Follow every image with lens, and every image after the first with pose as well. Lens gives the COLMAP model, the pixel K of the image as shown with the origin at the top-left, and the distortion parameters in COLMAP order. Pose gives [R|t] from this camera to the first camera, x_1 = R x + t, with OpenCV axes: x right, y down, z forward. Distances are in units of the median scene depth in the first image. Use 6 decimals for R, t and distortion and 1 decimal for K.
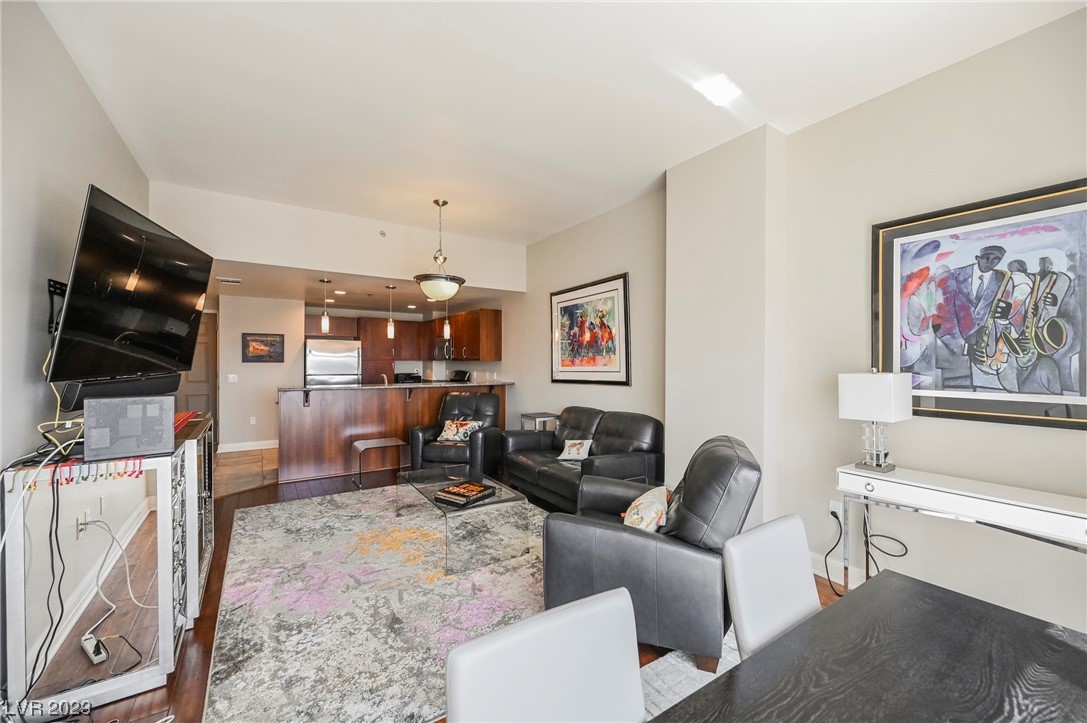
lens RADIAL K [[433.9, 0, 539.7], [0, 433.9, 362.7], [0, 0, 1]] dist [-0.000193, -0.000016]
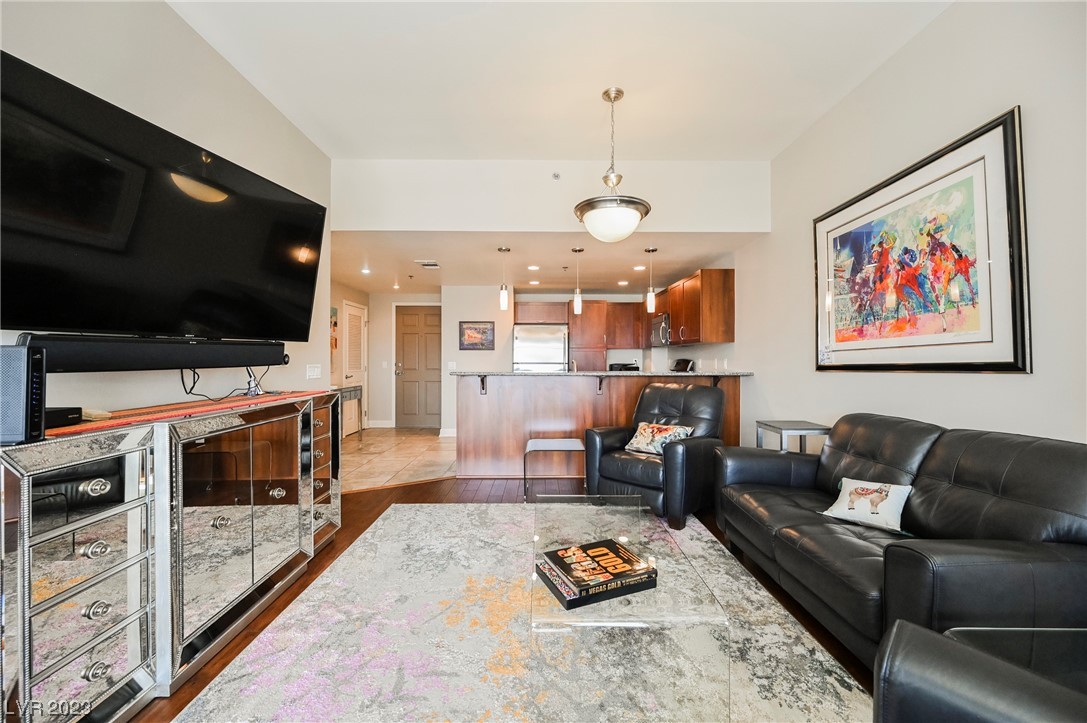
lens RADIAL K [[427.5, 0, 541.0], [0, 427.5, 360.5], [0, 0, 1]] dist [-0.001993, -0.000082]
pose [[0.841122, -0.002849, -0.540838, 0.029215], [0.001064, 0.999993, -0.003612, 0.036776], [0.540845, 0.002463, 0.841119, 0.341642]]
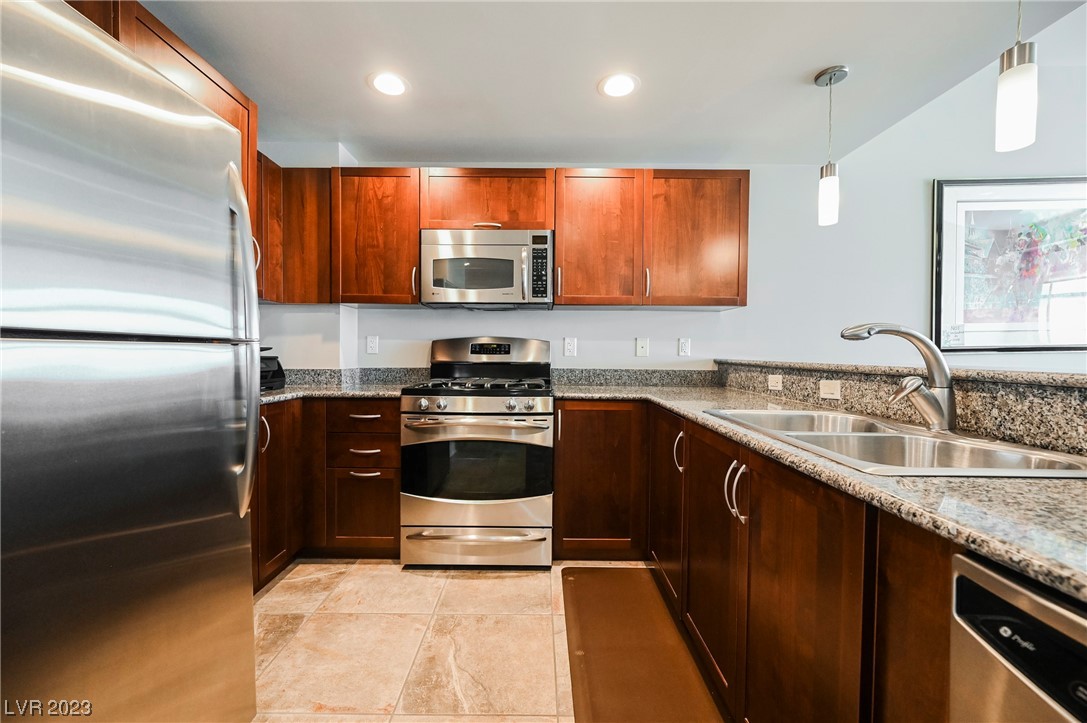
lens RADIAL K [[433.9, 0, 539.7], [0, 433.9, 362.7], [0, 0, 1]] dist [-0.000193, -0.000016]
pose [[0.548279, -0.023463, 0.835967, -0.731016], [0.000593, 0.999617, 0.027667, 0.046049], [-0.836296, -0.014673, 0.548082, 1.216661]]
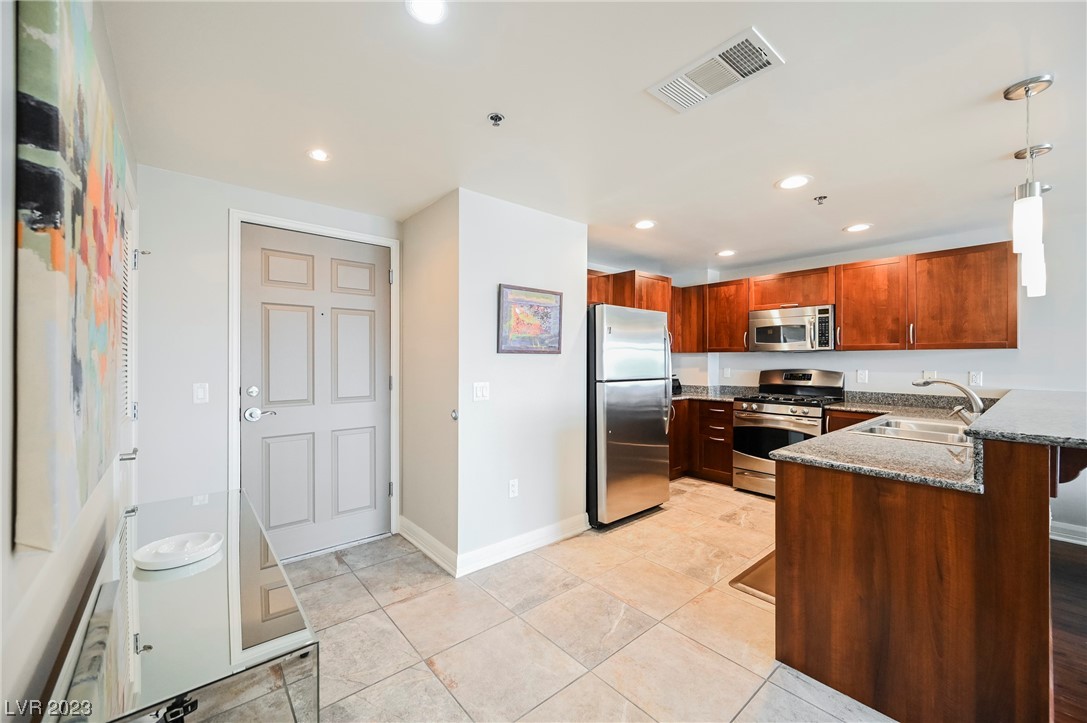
lens RADIAL K [[427.5, 0, 541.0], [0, 427.5, 360.5], [0, 0, 1]] dist [-0.001993, -0.000082]
pose [[0.992117, -0.005078, 0.125211, -0.930939], [0.005478, 0.999981, -0.002850, 0.010322], [-0.125194, 0.003513, 0.992126, 0.775098]]
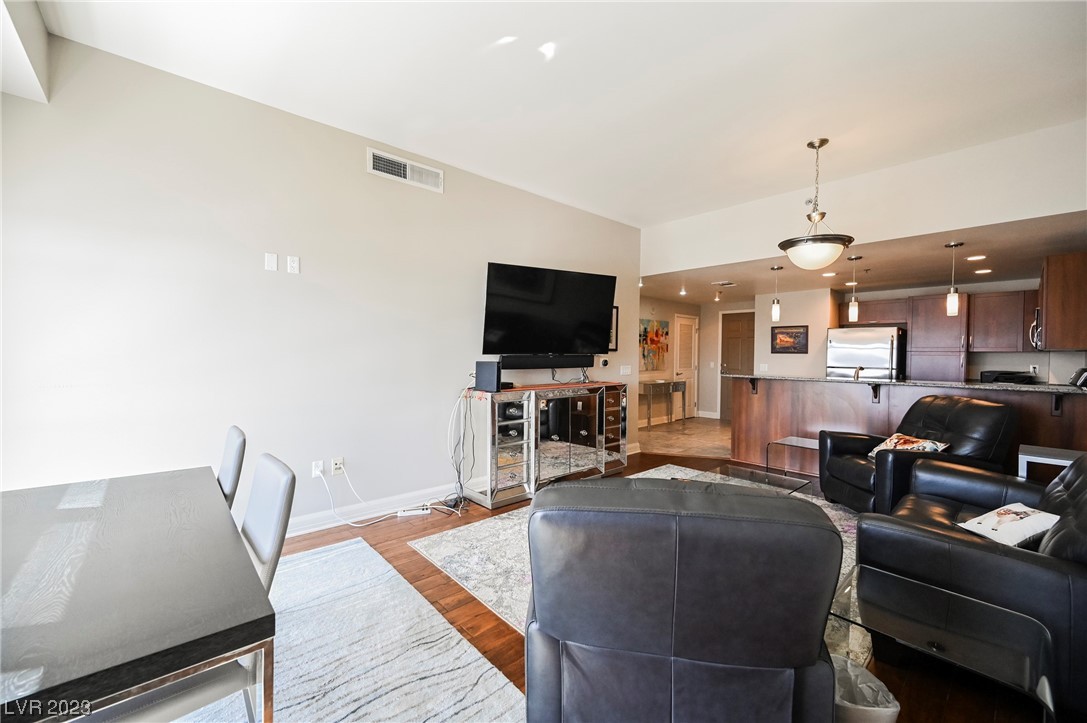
lens RADIAL K [[430.0, 0, 544.5], [0, 430.0, 361.7], [0, 0, 1]] dist [-0.001648, 0.000011]
pose [[0.152697, 0.015653, -0.988149, 0.410041], [-0.012131, 0.999829, 0.013964, 0.016038], [0.988199, 0.009855, 0.152861, 0.352189]]
